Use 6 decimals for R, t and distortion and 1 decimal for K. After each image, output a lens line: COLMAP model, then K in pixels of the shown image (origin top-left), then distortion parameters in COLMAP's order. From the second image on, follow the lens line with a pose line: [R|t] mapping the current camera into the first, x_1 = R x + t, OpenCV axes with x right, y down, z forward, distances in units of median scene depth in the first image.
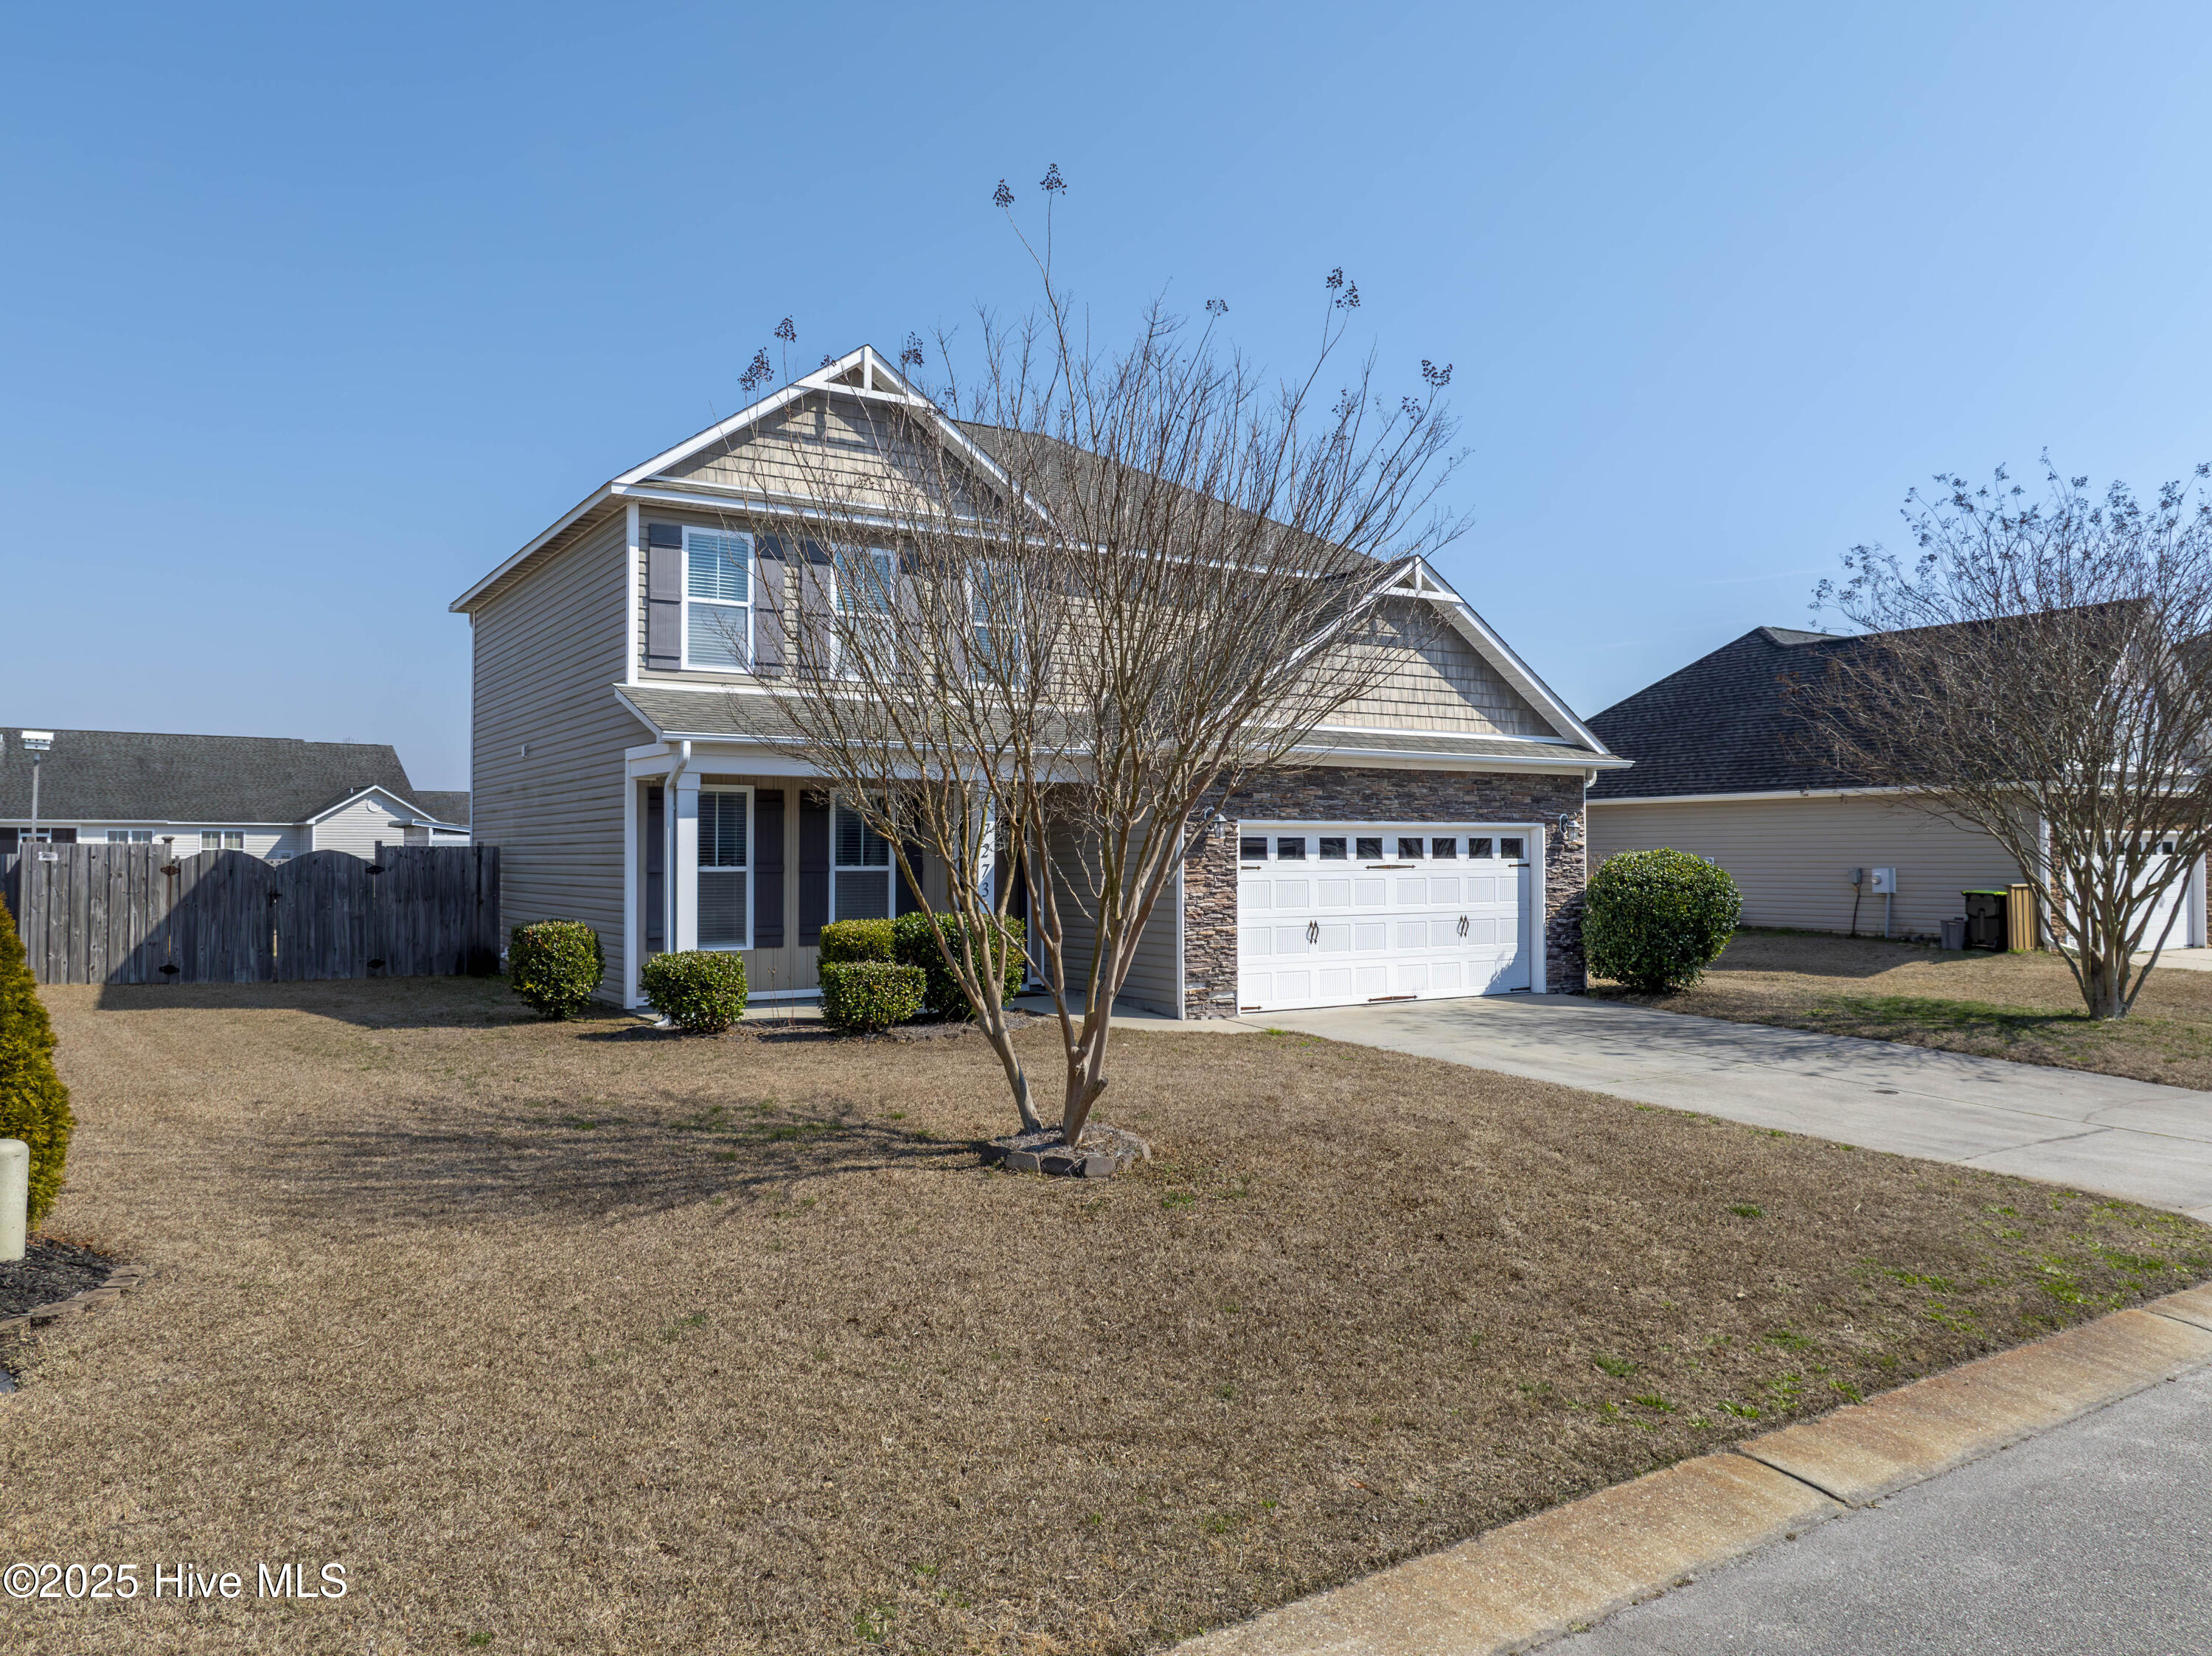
lens RADIAL K [[1566.5, 0, 1110.7], [0, 1566.5, 835.5], [0, 0, 1]] dist [-0.040093, 0.001661]
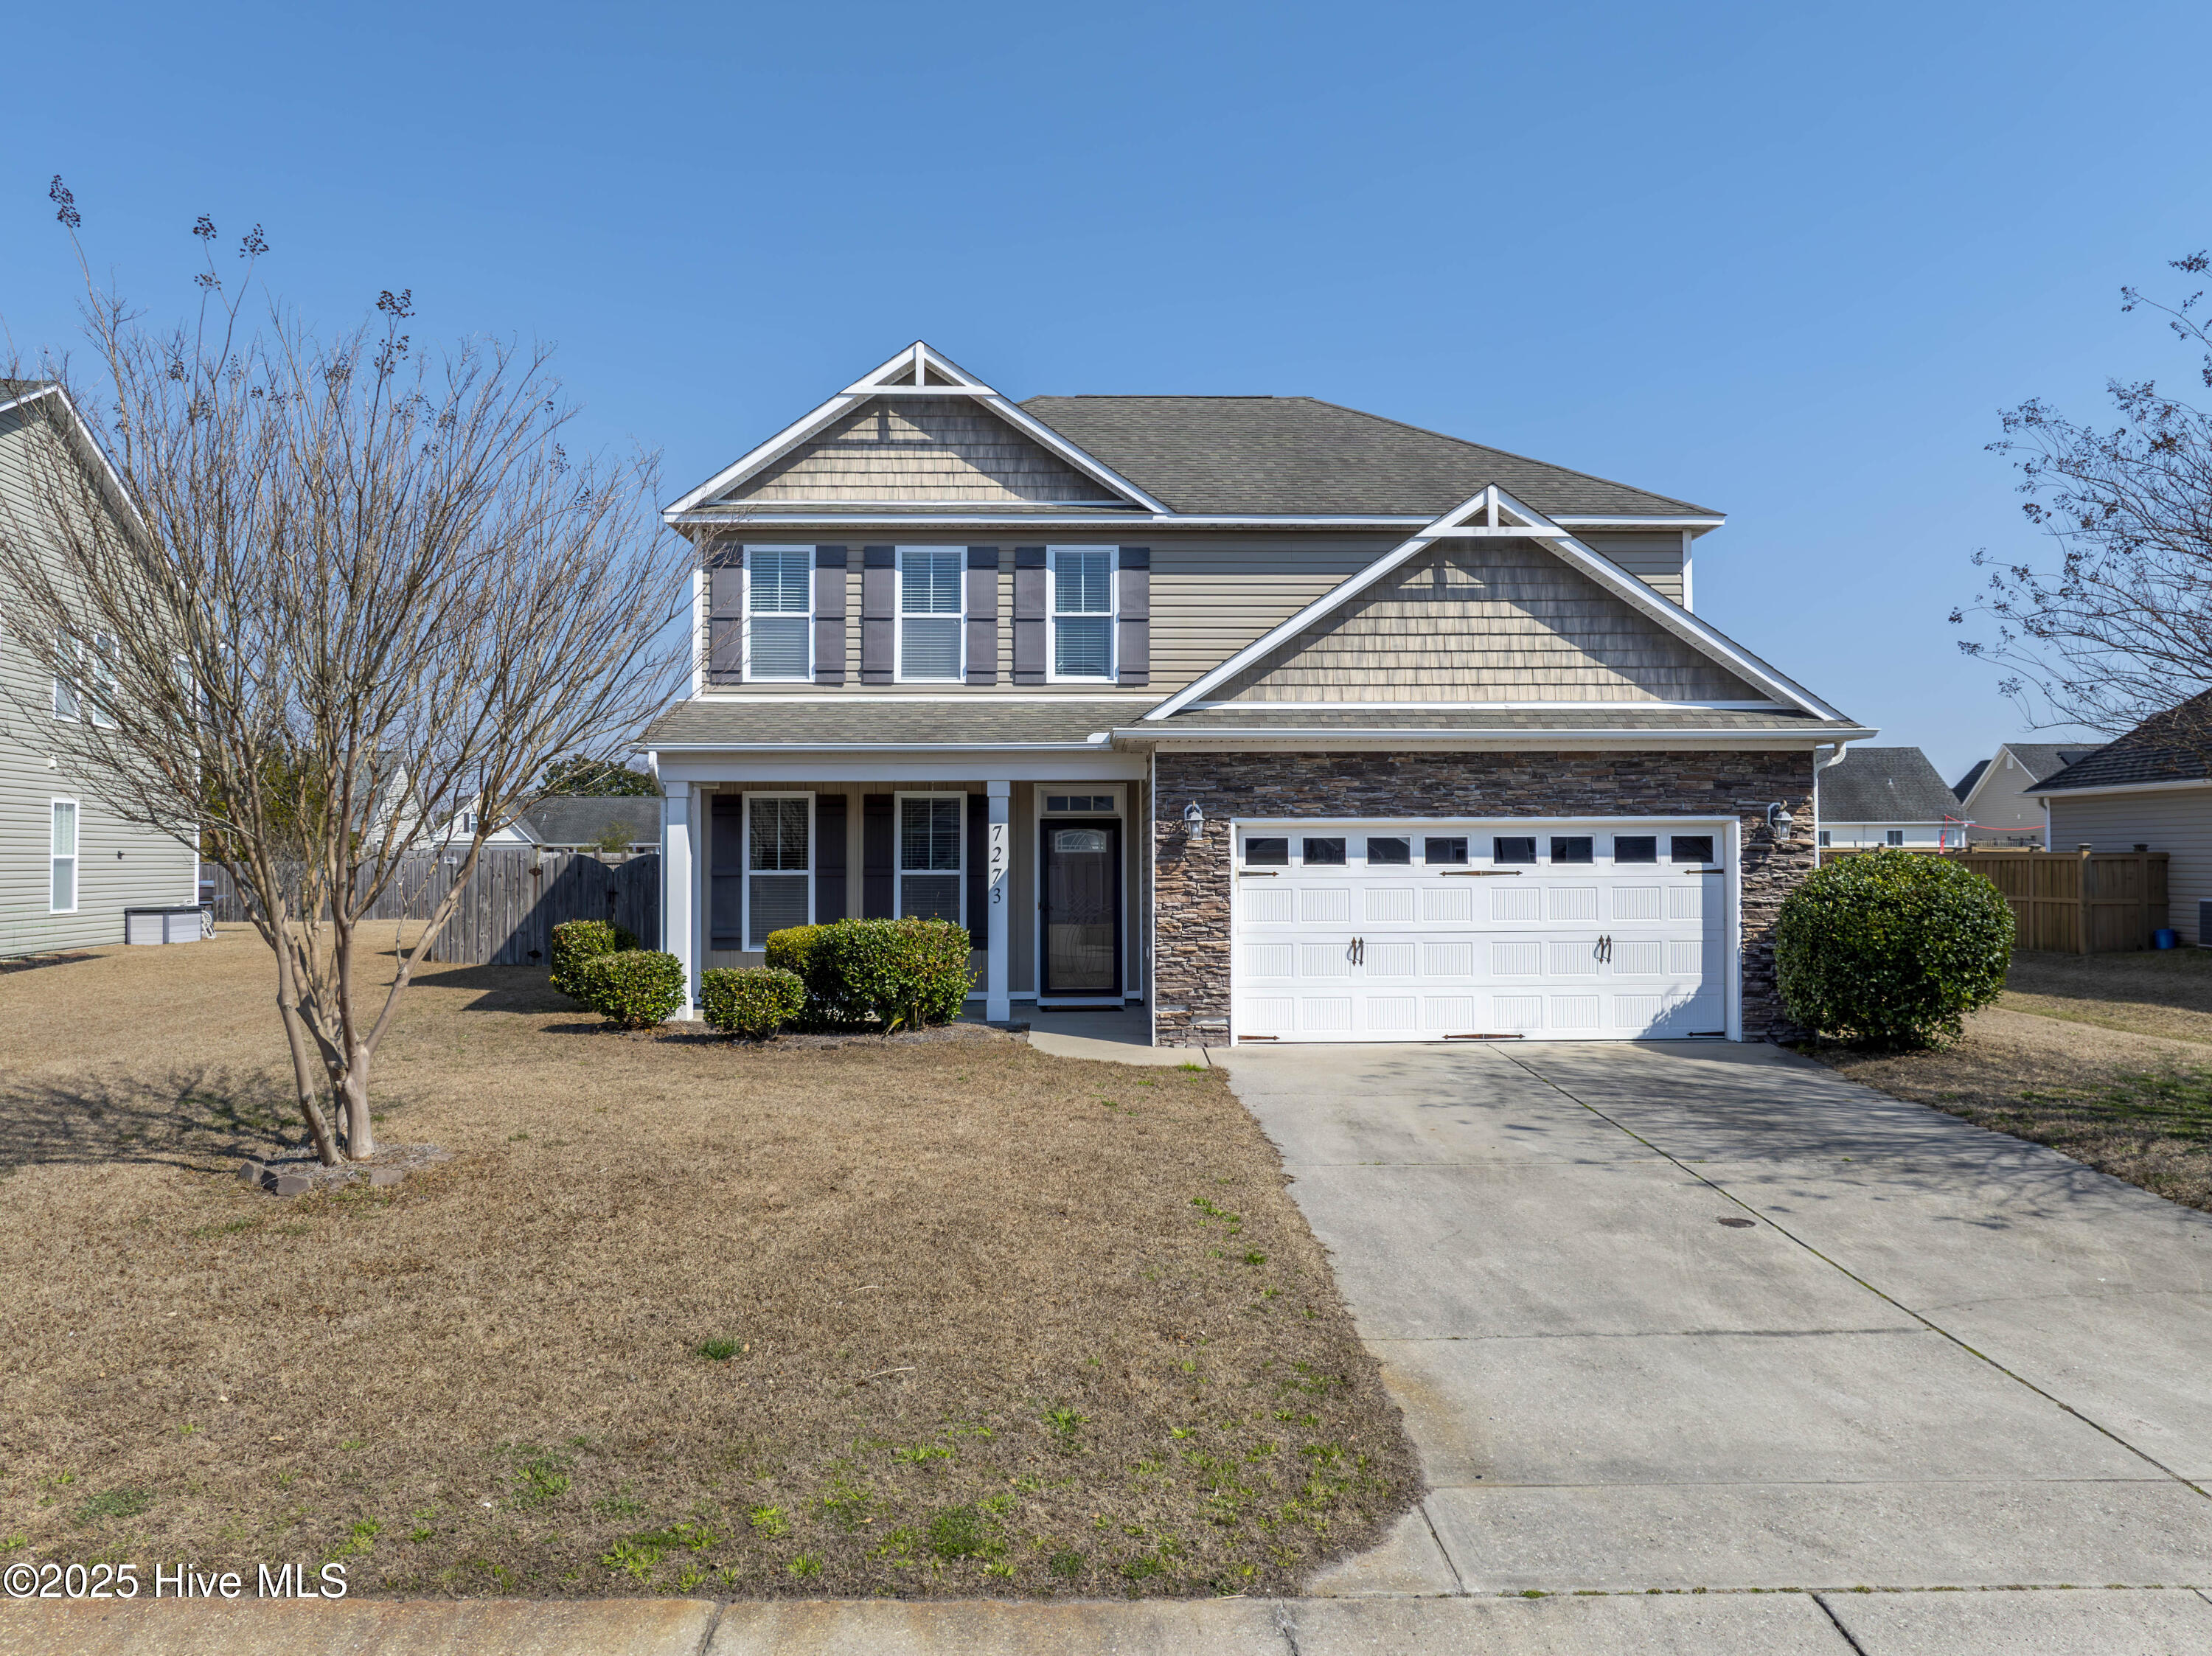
lens RADIAL K [[1566.5, 0, 1110.5], [0, 1566.5, 835.7], [0, 0, 1]] dist [-0.040093, 0.001661]
pose [[0.851492, -0.008160, -0.524304, 0.453391], [0.008219, 0.999964, -0.002214, 0.000916], [0.524303, -0.002424, 0.851528, 0.220759]]
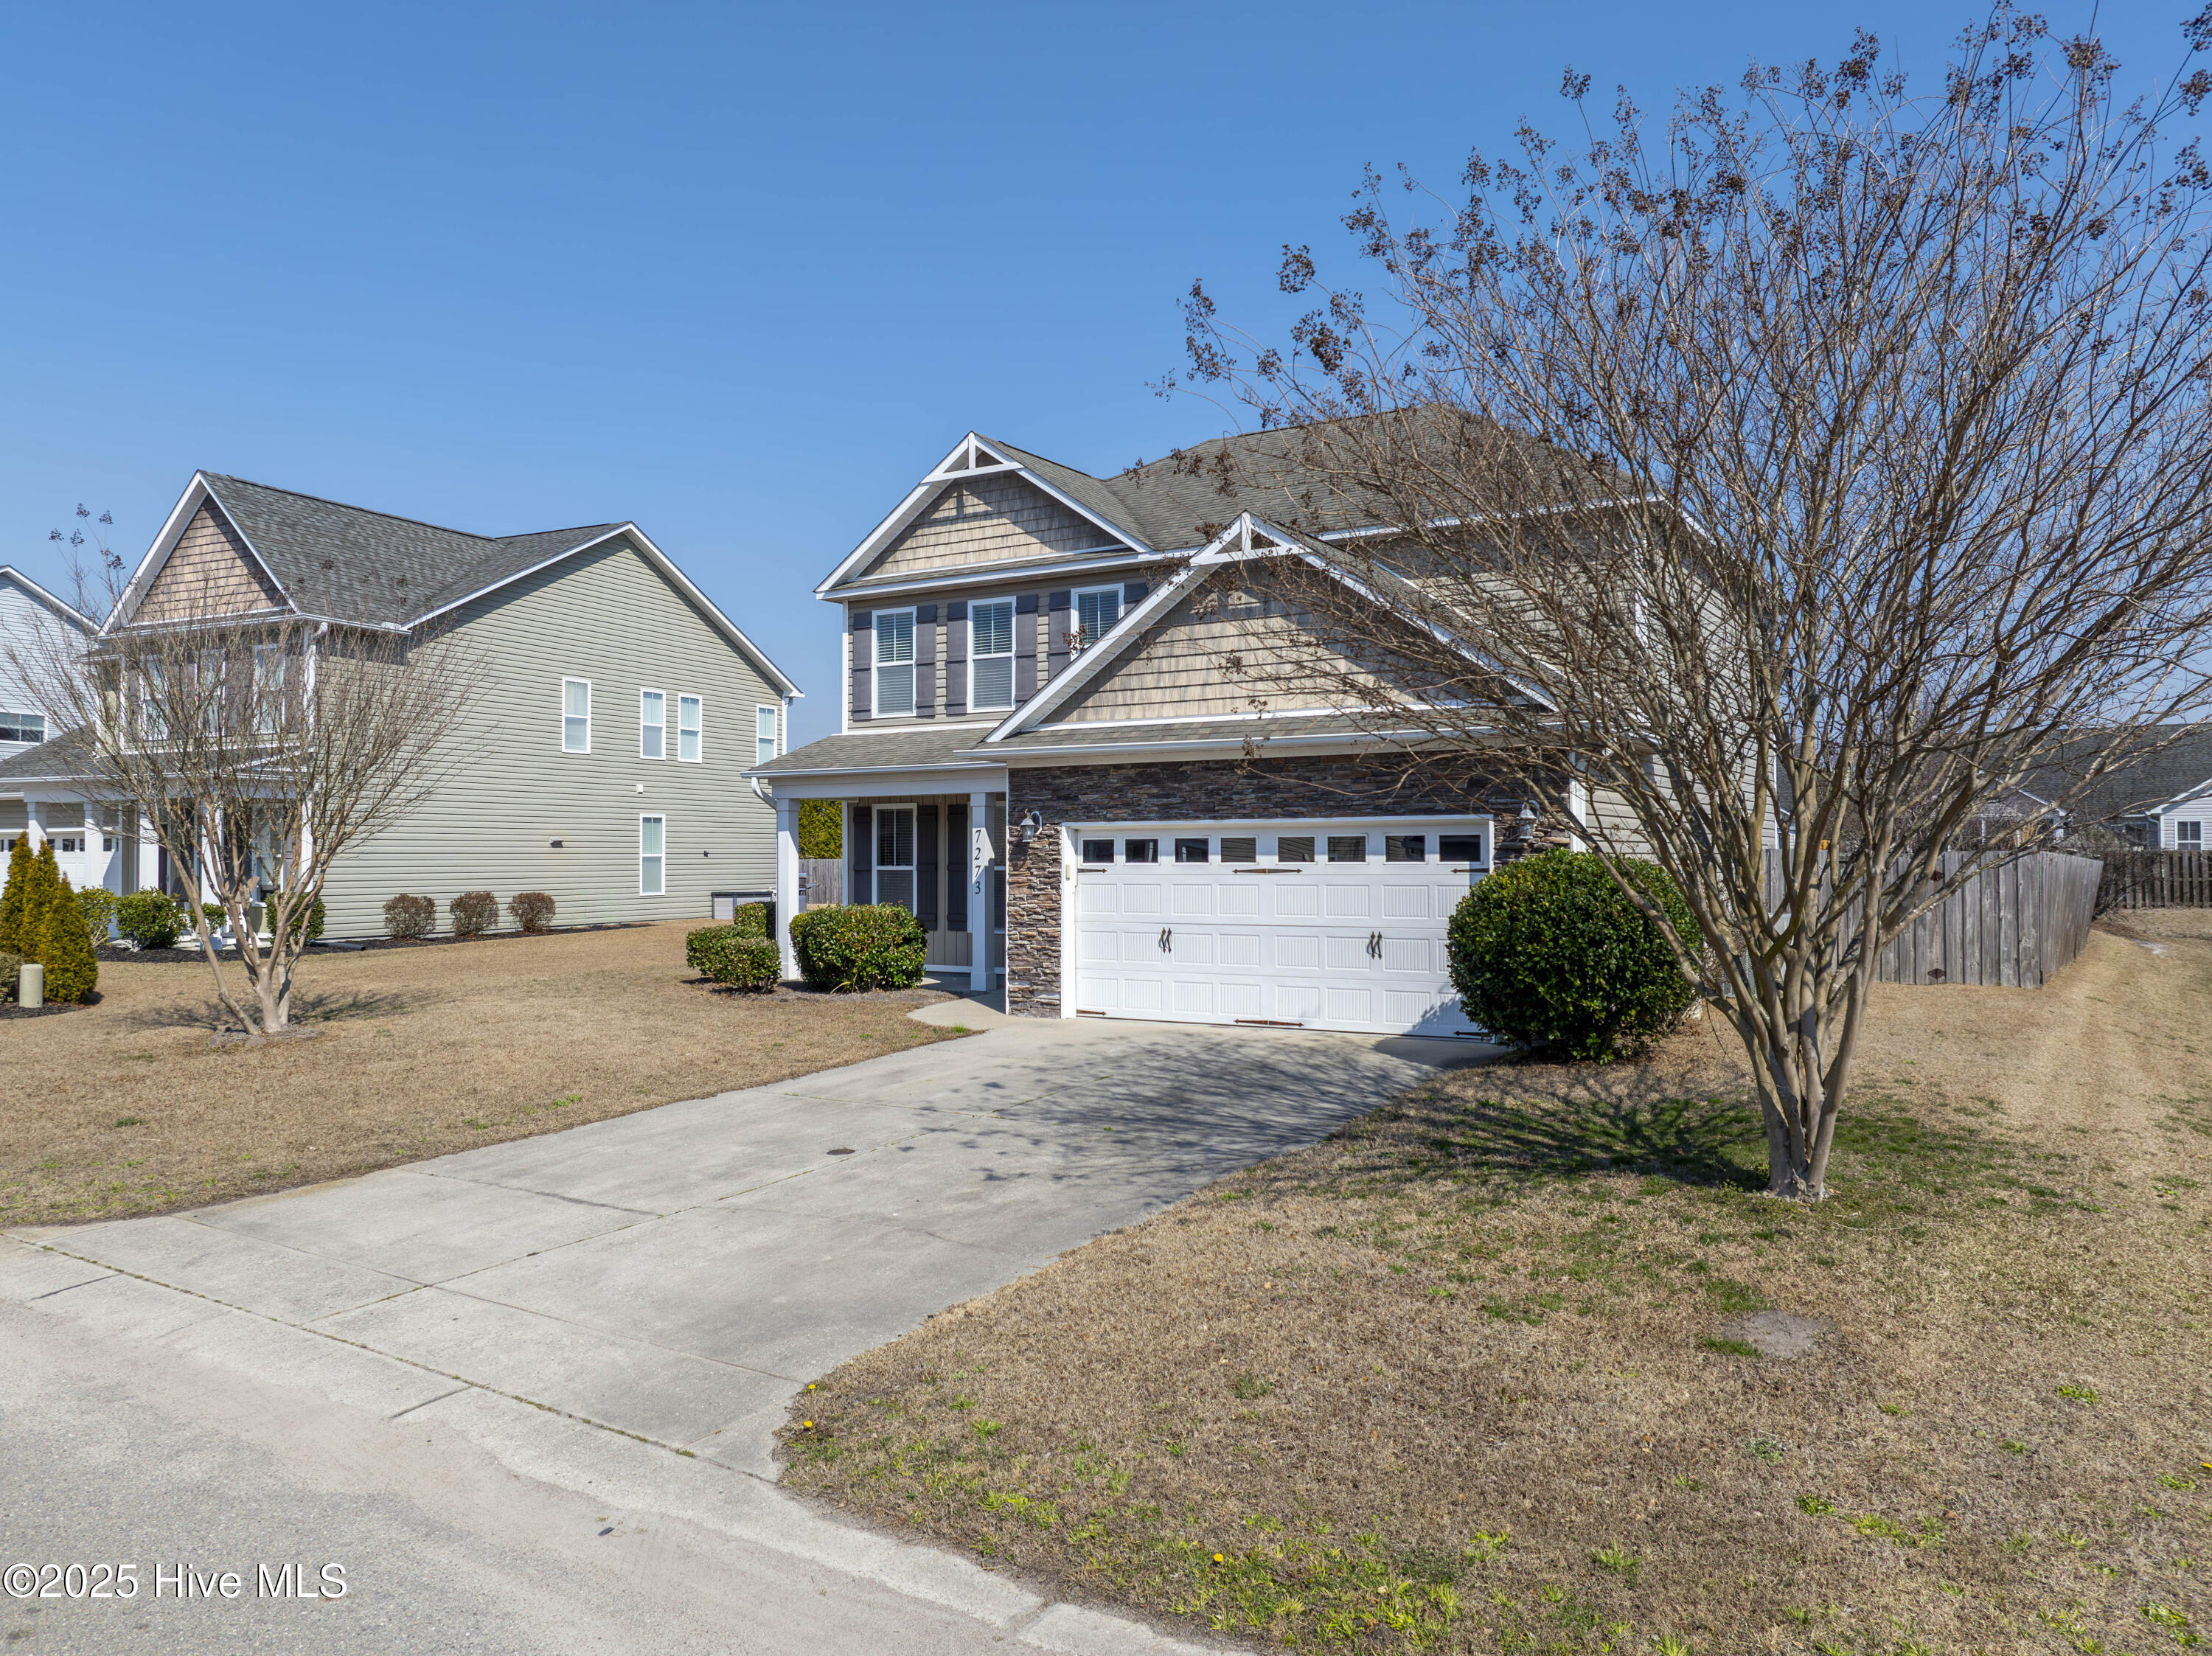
lens RADIAL K [[1566.5, 0, 1112.5], [0, 1566.5, 825.8], [0, 0, 1]] dist [-0.040093, 0.001661]
pose [[0.434846, -0.017056, -0.900343, 0.953829], [0.015161, 0.999818, -0.011618, 0.003885], [0.900377, -0.008599, 0.435025, 0.563456]]
